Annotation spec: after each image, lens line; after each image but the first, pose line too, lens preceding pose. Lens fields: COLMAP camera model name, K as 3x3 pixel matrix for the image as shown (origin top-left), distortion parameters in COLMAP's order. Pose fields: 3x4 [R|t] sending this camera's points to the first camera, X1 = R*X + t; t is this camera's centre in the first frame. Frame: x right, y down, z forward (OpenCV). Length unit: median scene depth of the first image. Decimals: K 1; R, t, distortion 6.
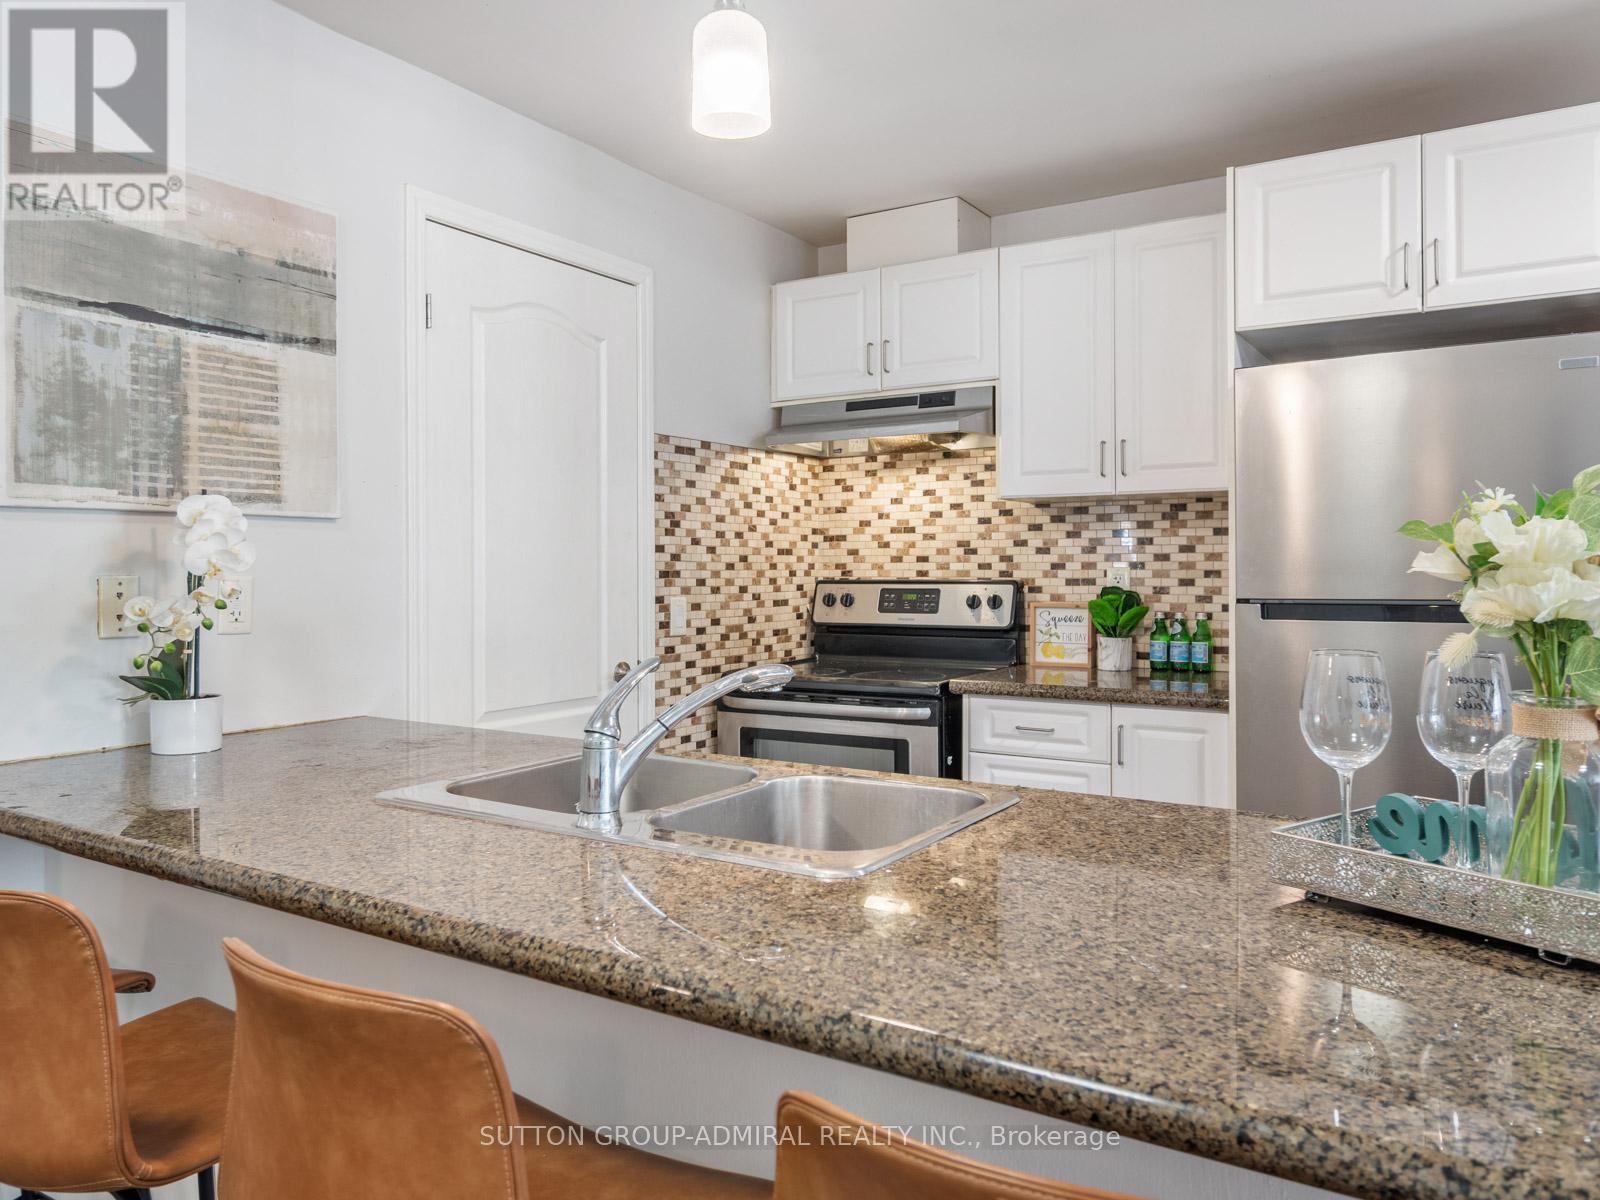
lens RADIAL K [[1144.8, 0, 799.9], [0, 1144.8, 562.6], [0, 0, 1]] dist [-0.002043, 0.000396]
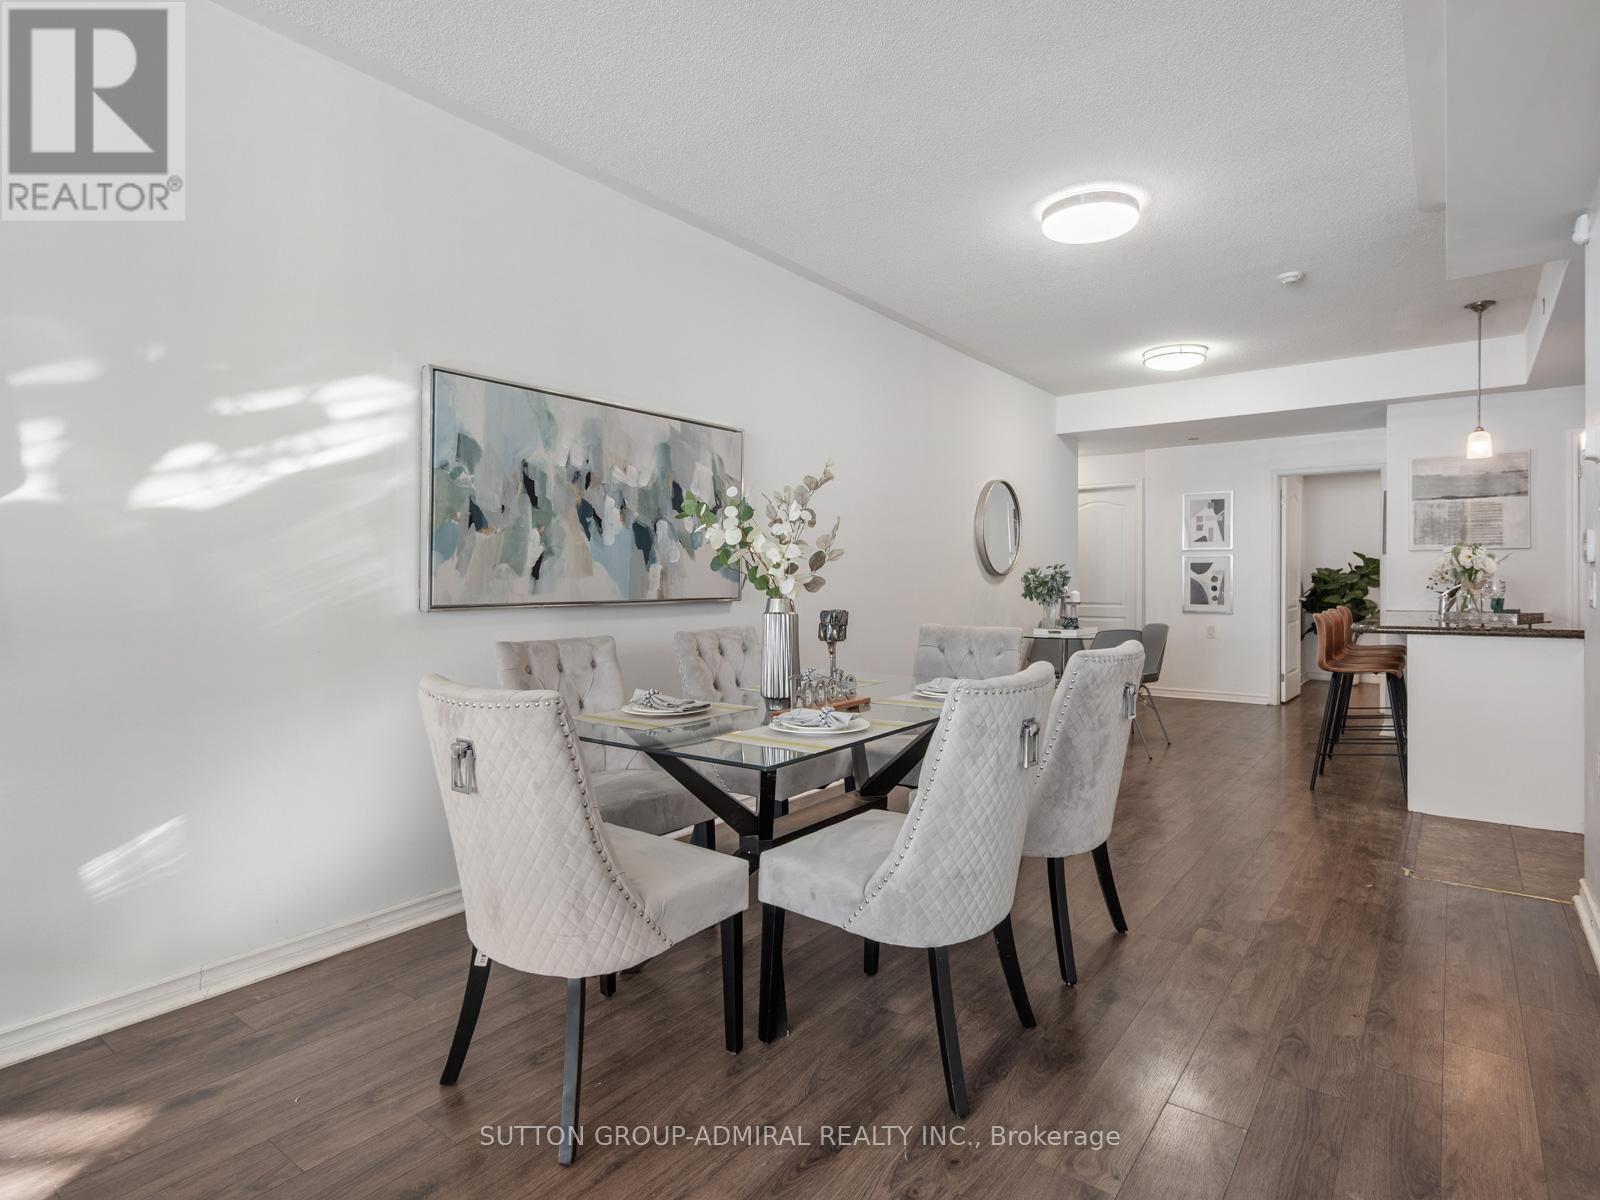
lens RADIAL K [[864.3, 0, 786.8], [0, 864.3, 589.6], [0, 0, 1]] dist [-0.007505, 0.000789]
pose [[-0.097790, 0.011502, -0.995141, 1.513066], [0.008296, 0.999908, 0.010742, 0.023375], [0.995172, -0.007205, -0.097876, -0.557754]]
